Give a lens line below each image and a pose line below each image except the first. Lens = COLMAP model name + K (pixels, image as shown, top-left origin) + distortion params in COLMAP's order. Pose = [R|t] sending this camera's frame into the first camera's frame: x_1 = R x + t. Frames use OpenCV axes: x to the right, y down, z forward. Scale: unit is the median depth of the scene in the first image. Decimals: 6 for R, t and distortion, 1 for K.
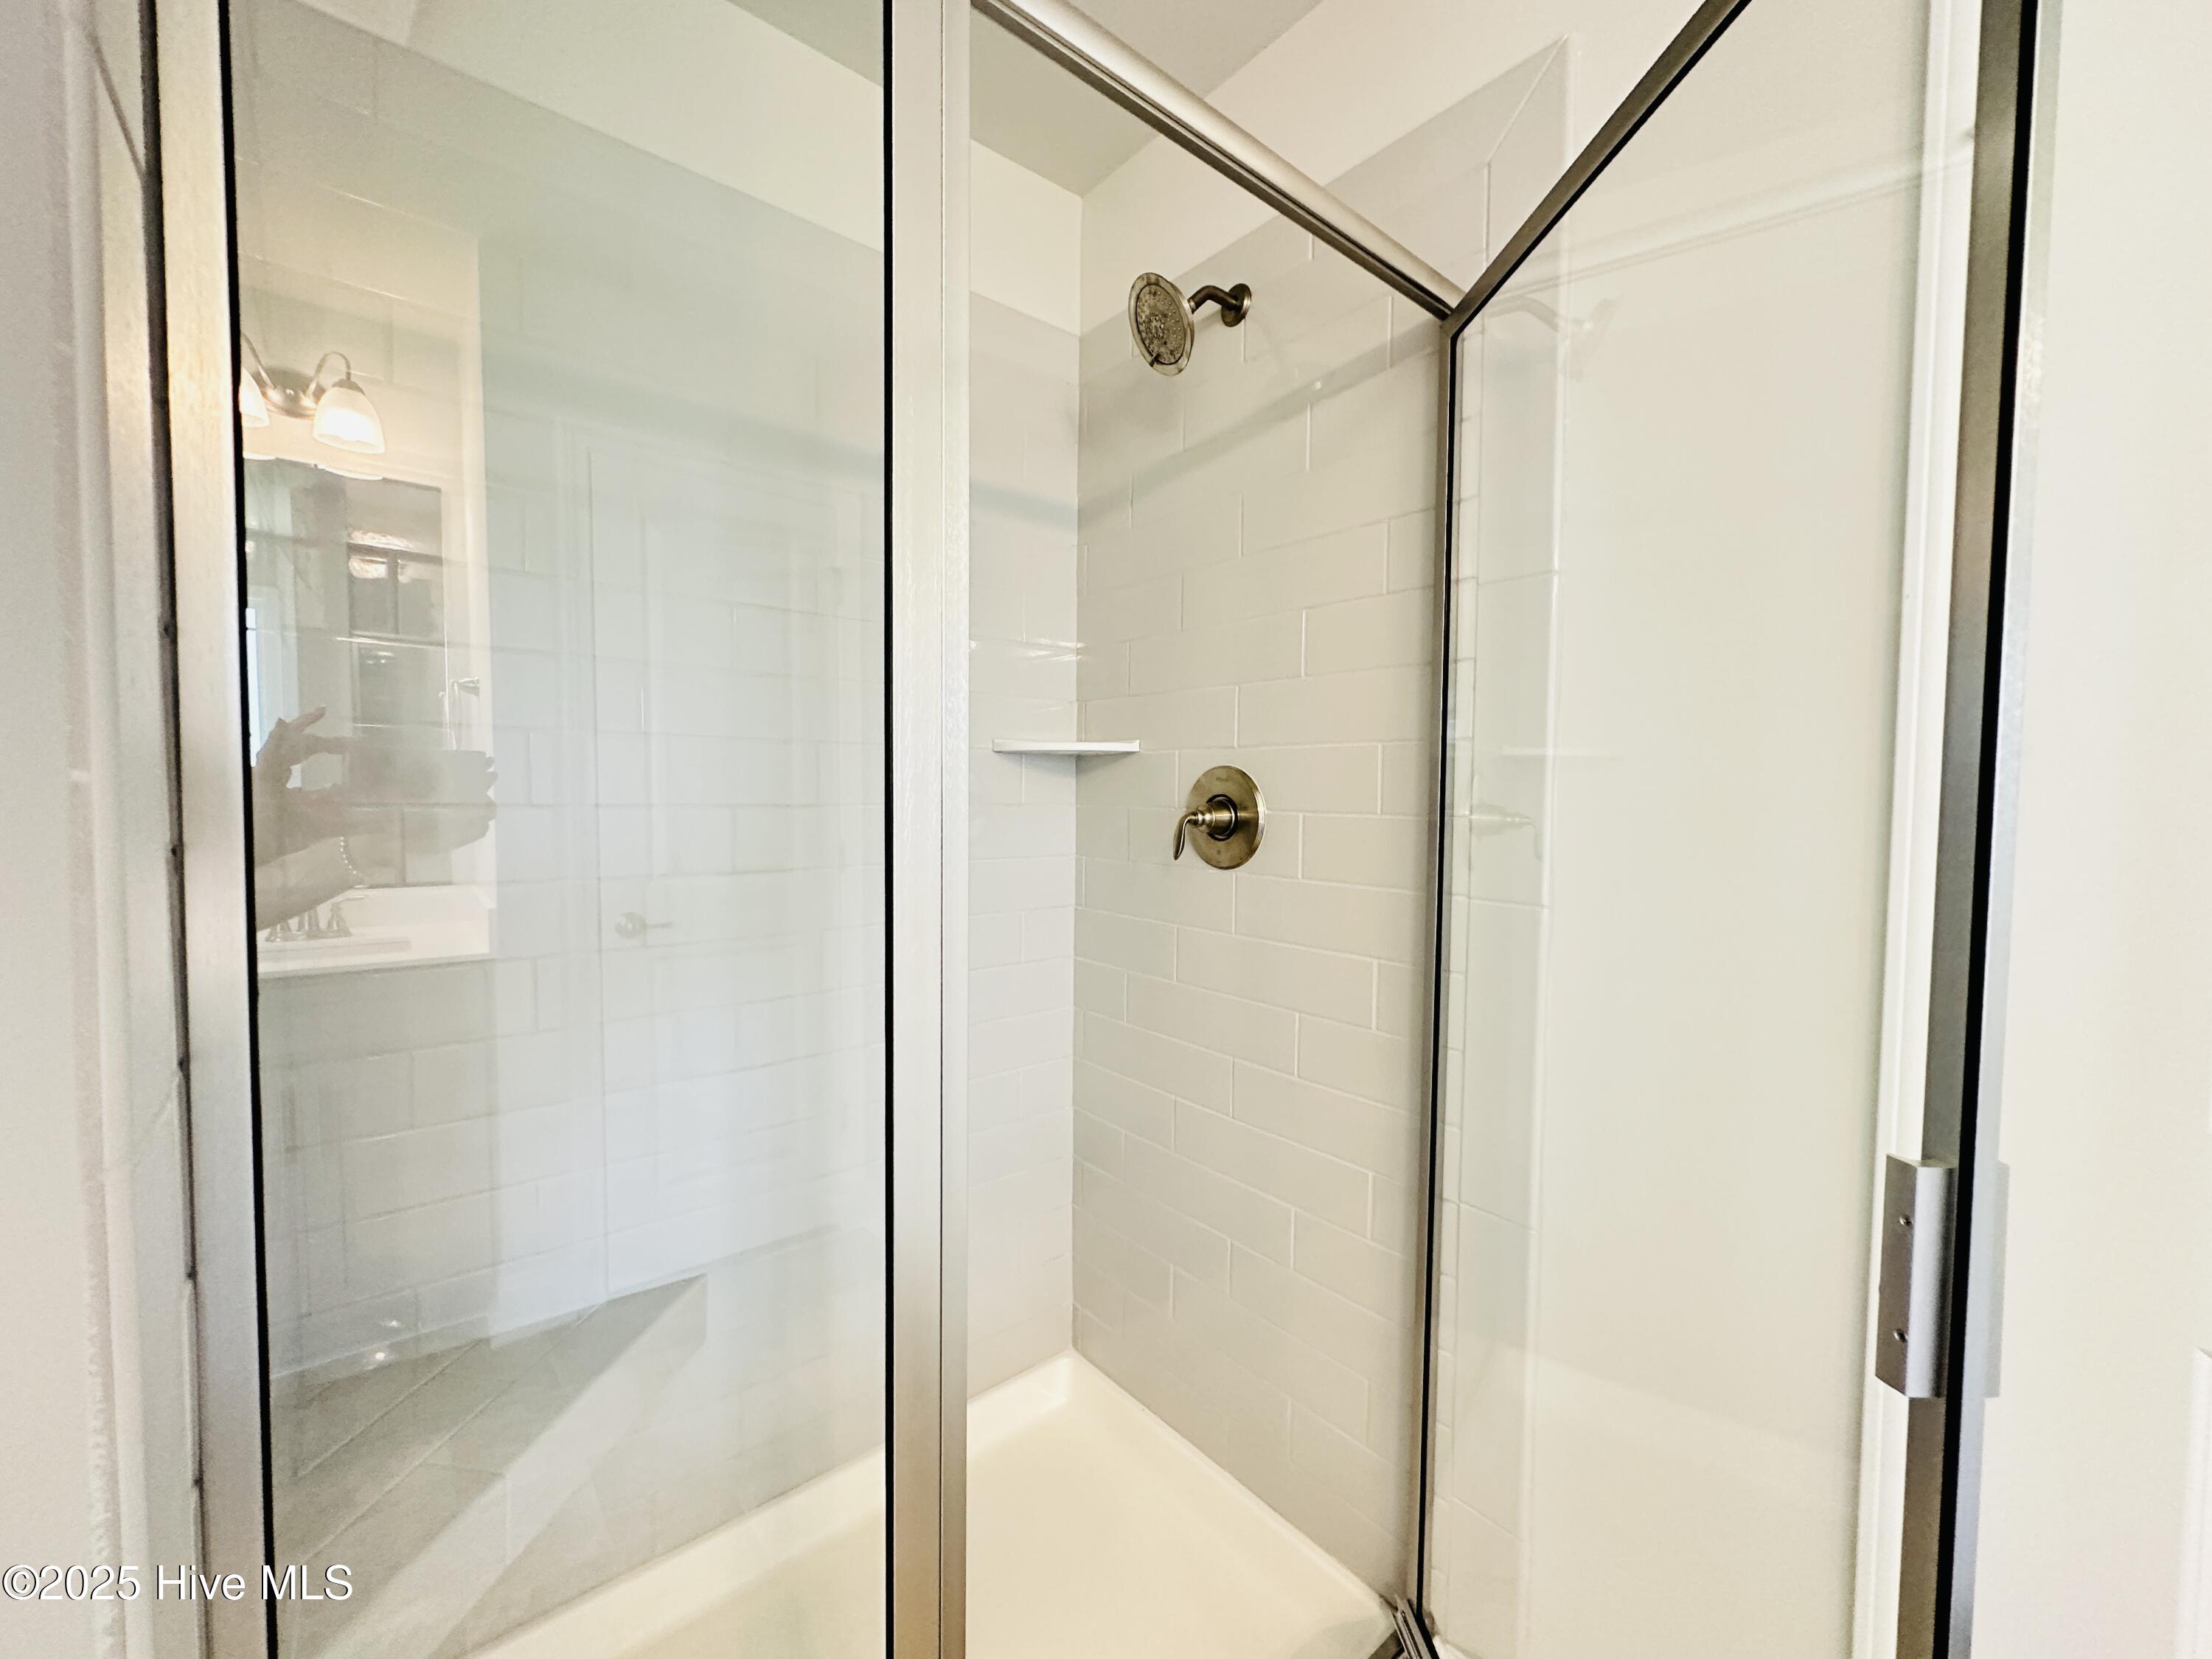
lens RADIAL K [[880.5, 0, 1106.0], [0, 880.5, 829.5], [0, 0, 1]] dist [-0.002299, -0.000199]
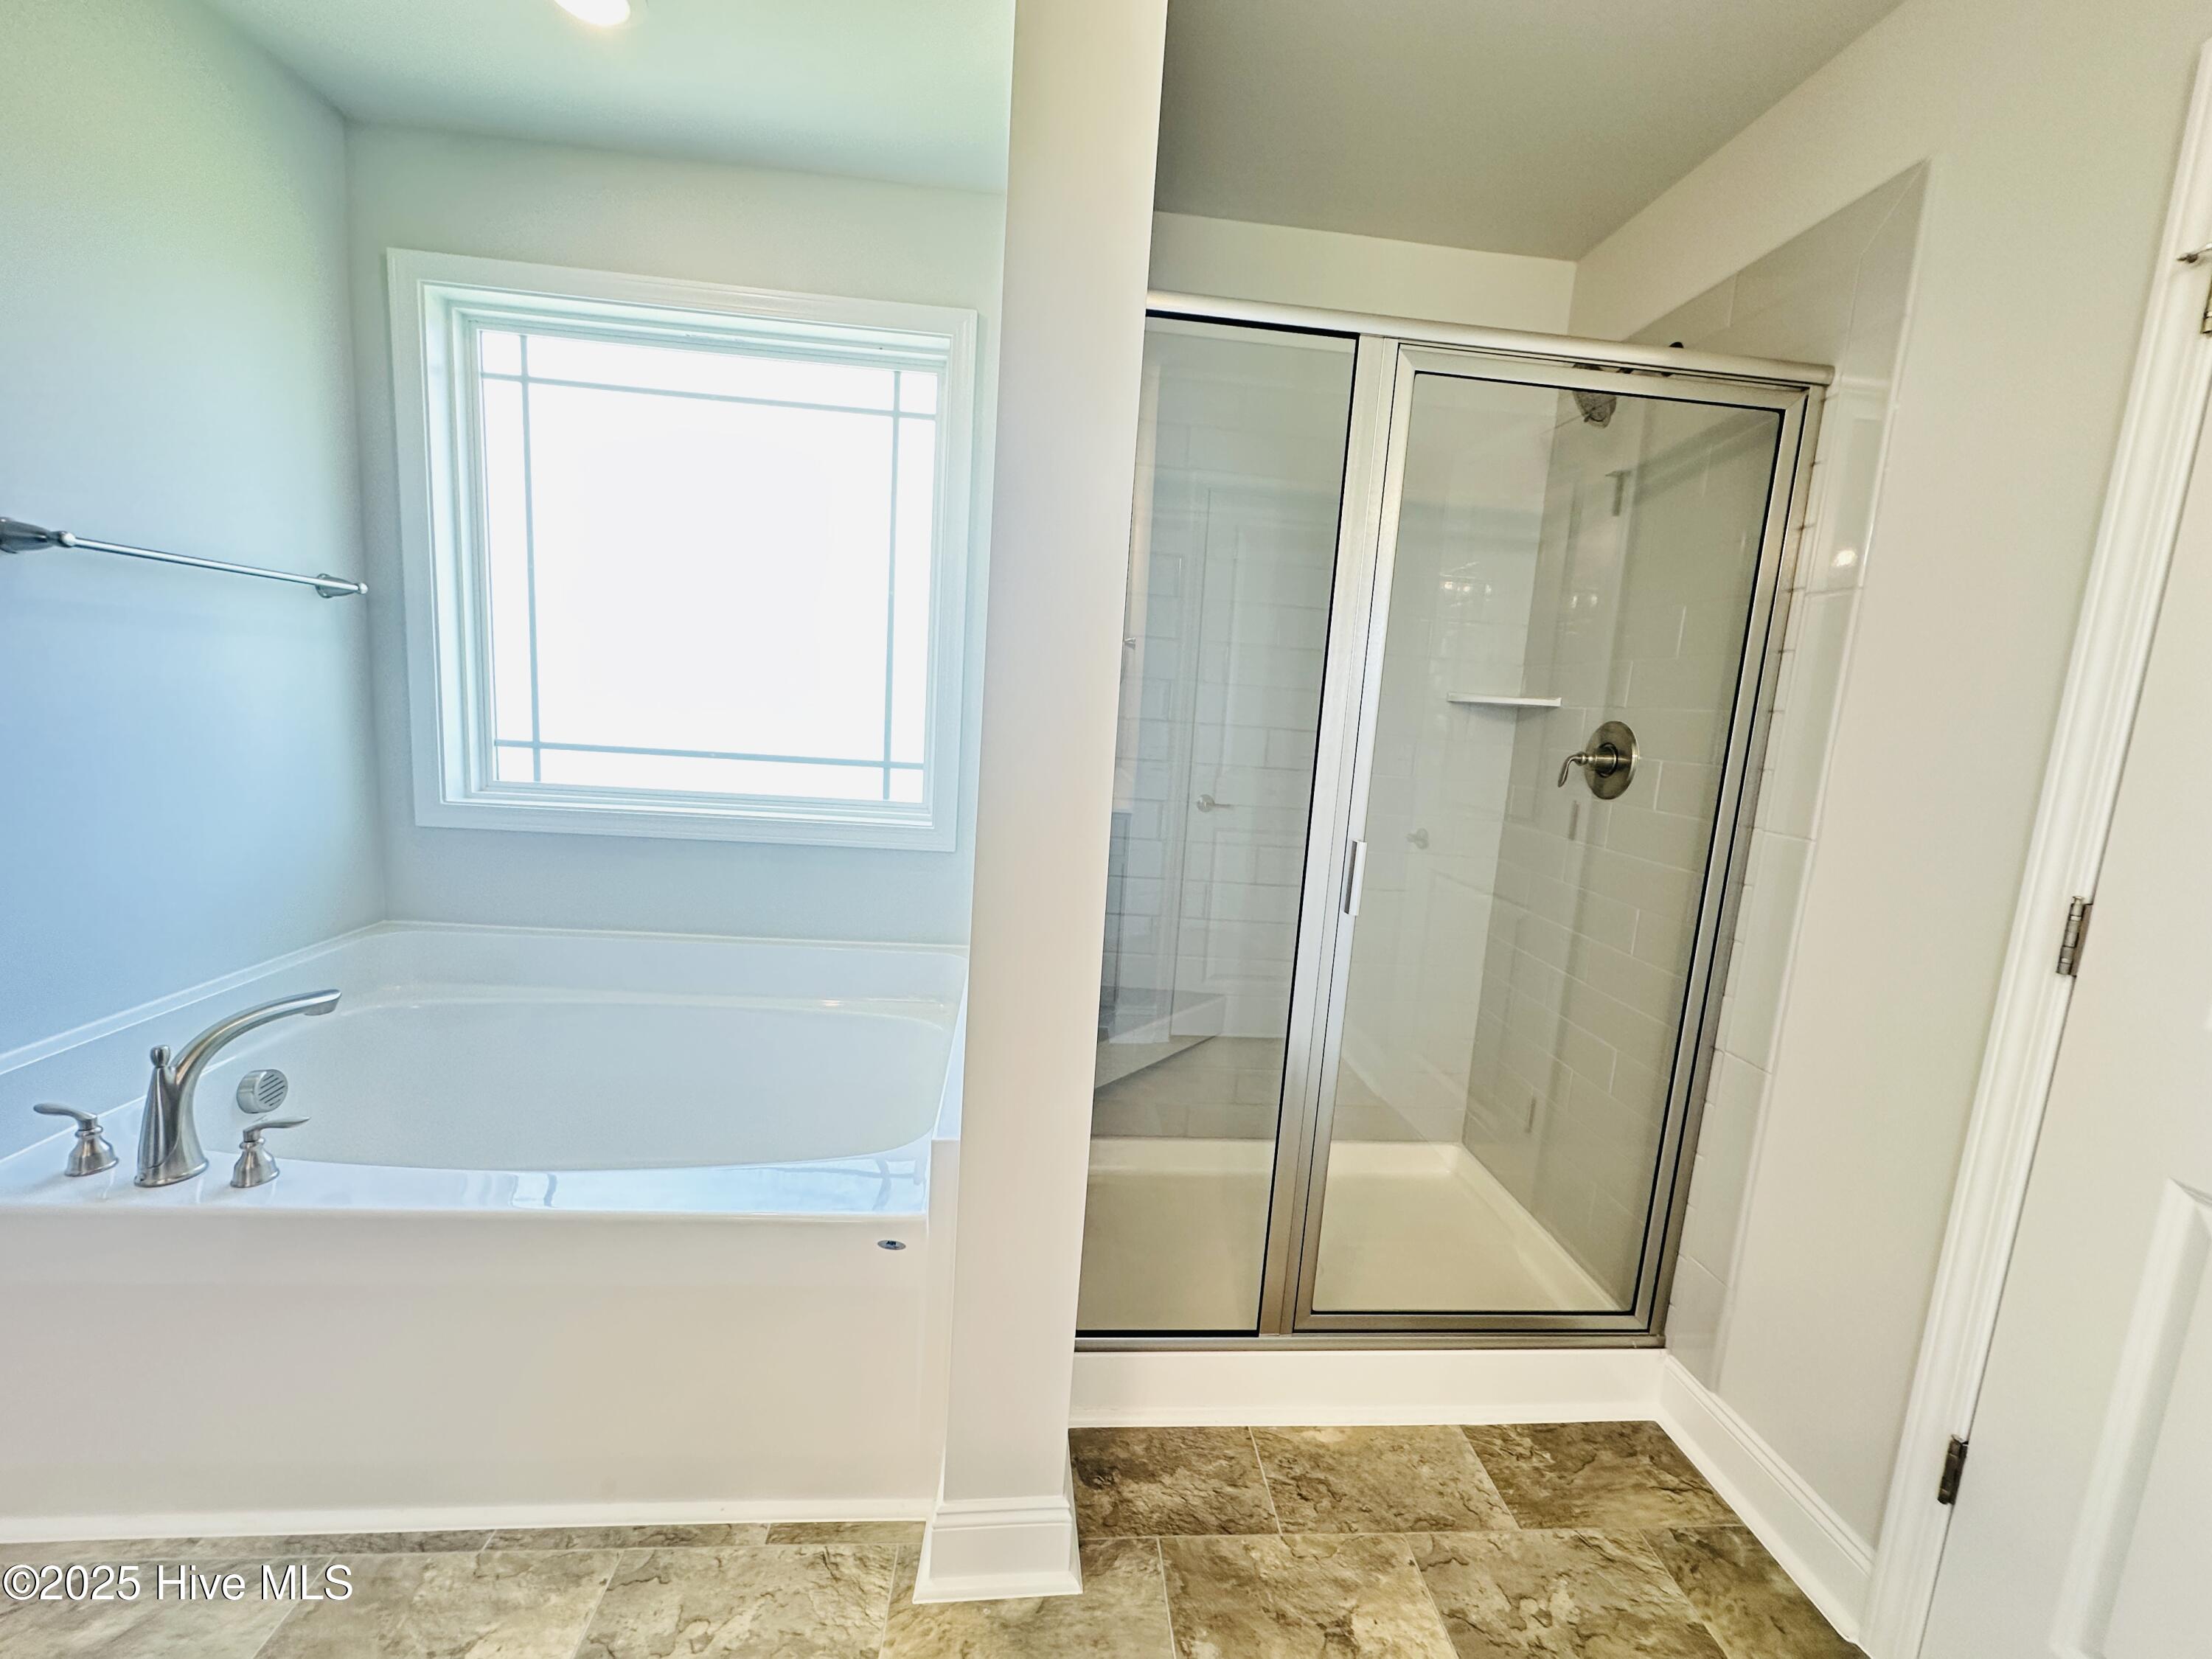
lens RADIAL K [[880.5, 0, 1106.0], [0, 880.5, 829.5], [0, 0, 1]] dist [-0.002299, -0.000199]
pose [[0.816104, 0.126746, -0.563835, 0.271611], [-0.084653, 0.991347, 0.100320, 0.020547], [0.571672, -0.034141, 0.819772, -0.515985]]
